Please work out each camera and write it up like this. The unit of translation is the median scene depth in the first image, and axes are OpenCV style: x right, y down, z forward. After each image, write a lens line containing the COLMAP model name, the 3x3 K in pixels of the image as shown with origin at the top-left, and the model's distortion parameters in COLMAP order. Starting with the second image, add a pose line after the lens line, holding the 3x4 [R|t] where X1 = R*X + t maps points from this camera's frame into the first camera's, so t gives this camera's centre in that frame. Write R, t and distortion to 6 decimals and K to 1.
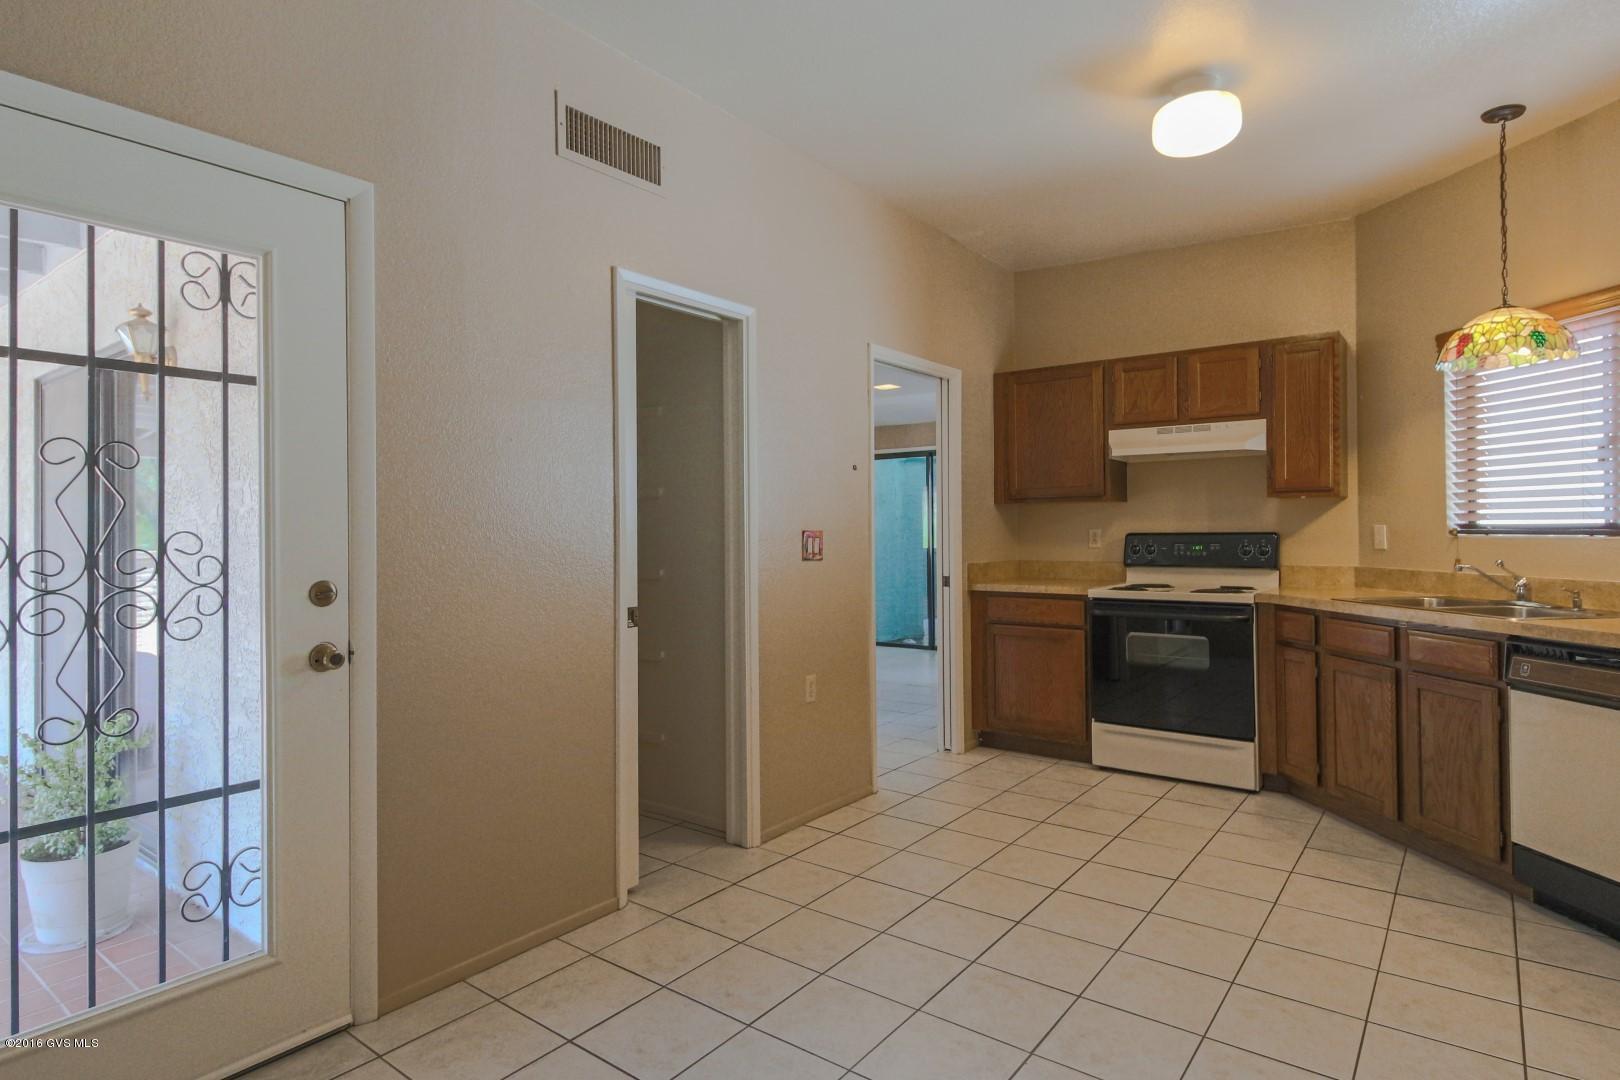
lens RADIAL K [[861.2, 0, 807.0], [0, 861.2, 526.9], [0, 0, 1]] dist [-0.002880, -0.006752]
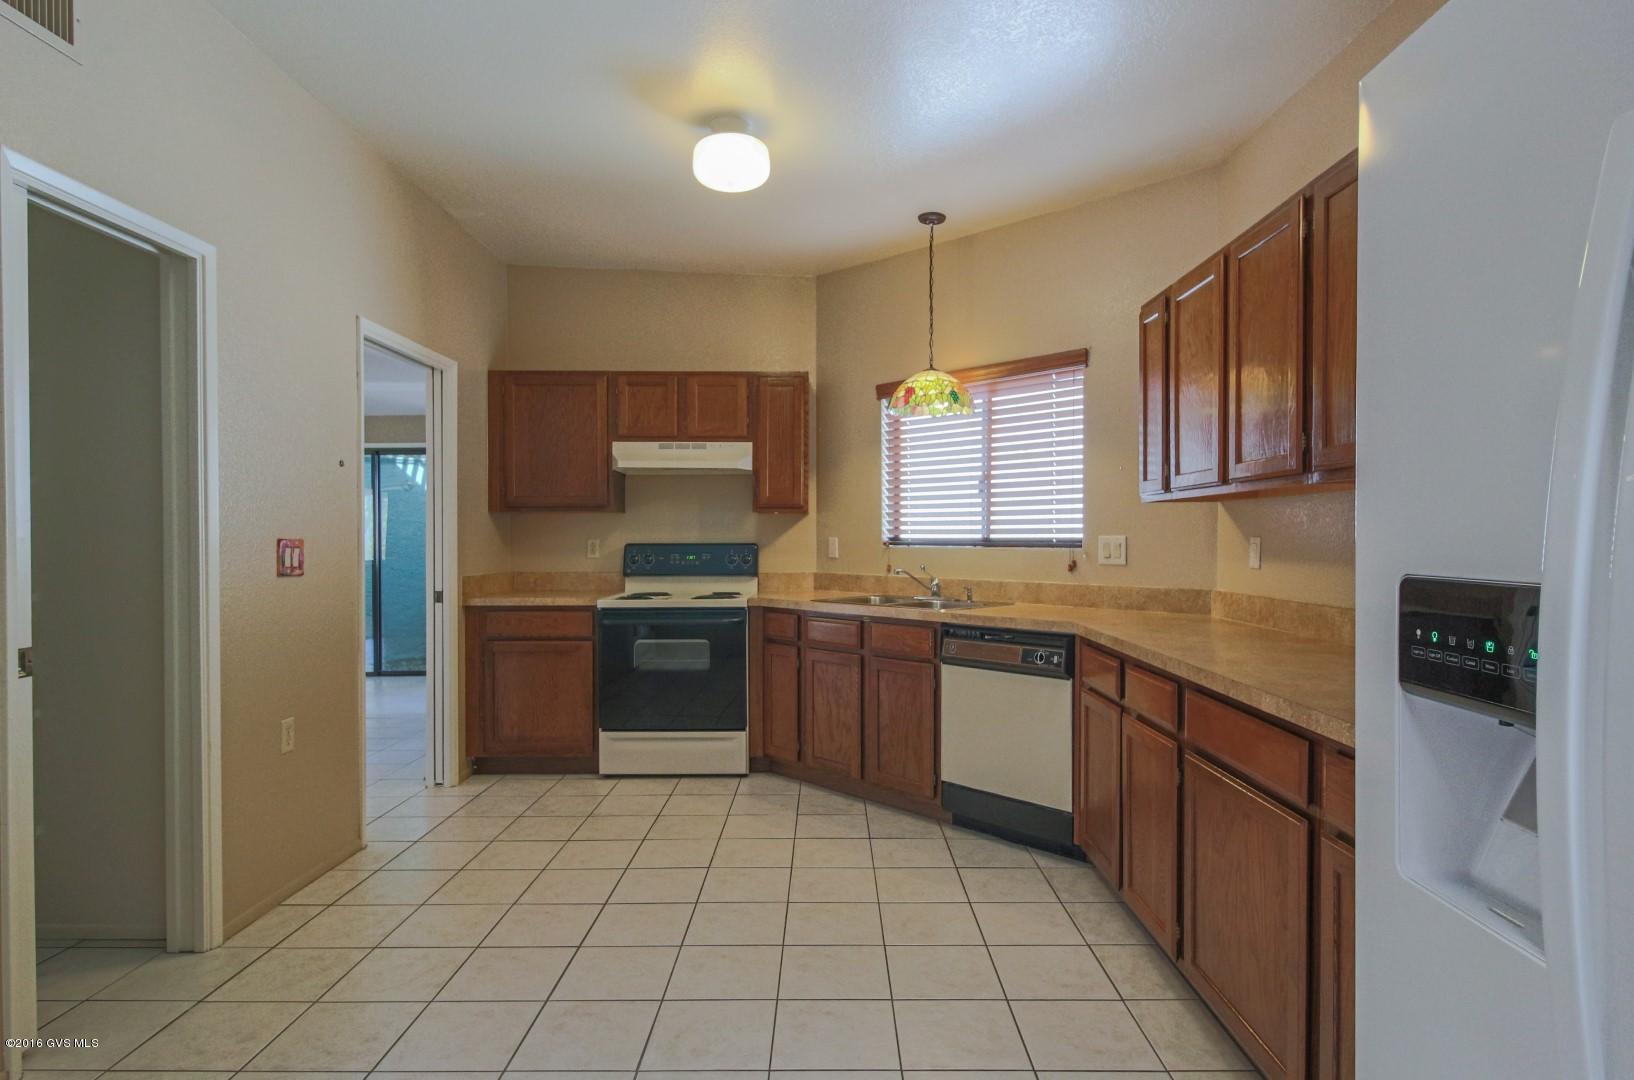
lens RADIAL K [[874.0, 0, 822.5], [0, 874.0, 552.0], [0, 0, 1]] dist [-0.004471, -0.006000]
pose [[0.784963, -0.002149, 0.619539, -0.109357], [-0.008533, 0.999862, 0.014279, 0.000652], [-0.619484, -0.016495, 0.784836, 0.052540]]
